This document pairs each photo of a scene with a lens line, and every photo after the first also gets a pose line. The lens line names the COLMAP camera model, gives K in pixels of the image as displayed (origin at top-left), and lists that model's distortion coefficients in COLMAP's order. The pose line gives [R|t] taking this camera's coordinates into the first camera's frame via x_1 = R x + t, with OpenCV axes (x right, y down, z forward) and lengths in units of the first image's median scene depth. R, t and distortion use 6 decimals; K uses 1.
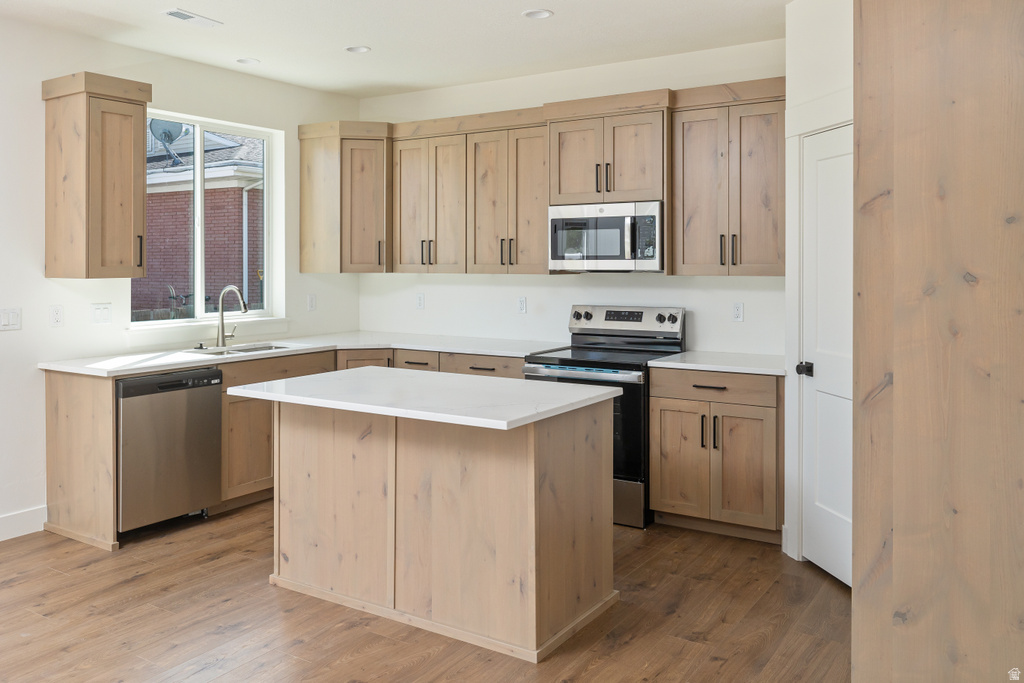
lens RADIAL K [[838.3, 0, 513.7], [0, 838.3, 344.7], [0, 0, 1]] dist [0.006252, -0.002265]
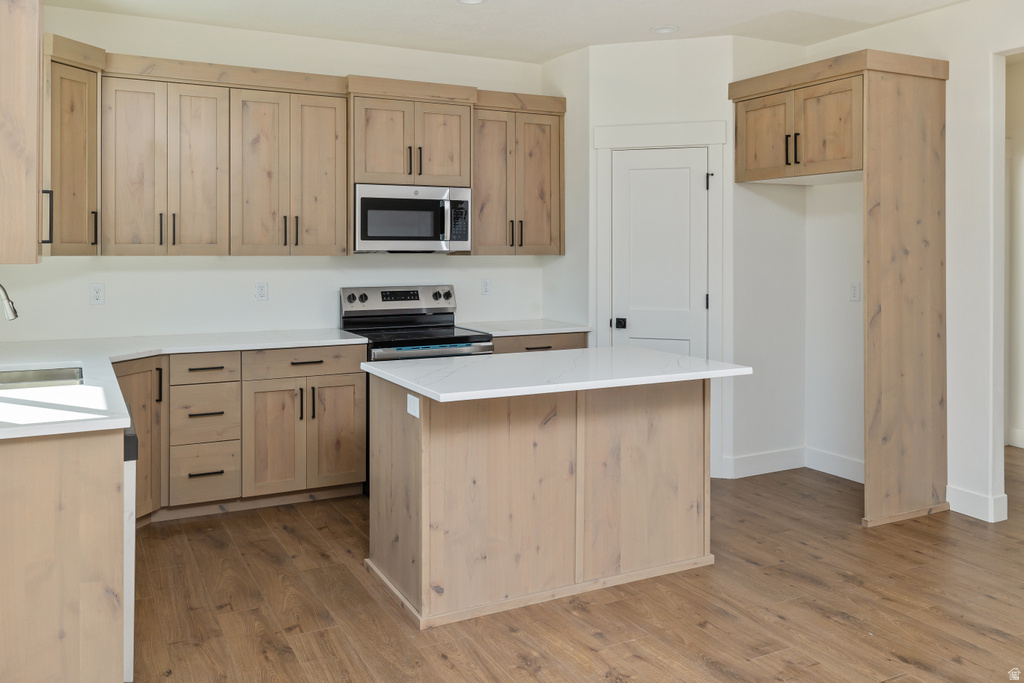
lens RADIAL K [[838.3, 0, 512.6], [0, 838.3, 338.1], [0, 0, 1]] dist [0.006252, -0.002265]
pose [[0.489137, -0.091065, 0.867440, -0.751920], [0.082954, 0.994883, 0.057667, -0.032747], [-0.868253, 0.043750, 0.494189, 0.402986]]
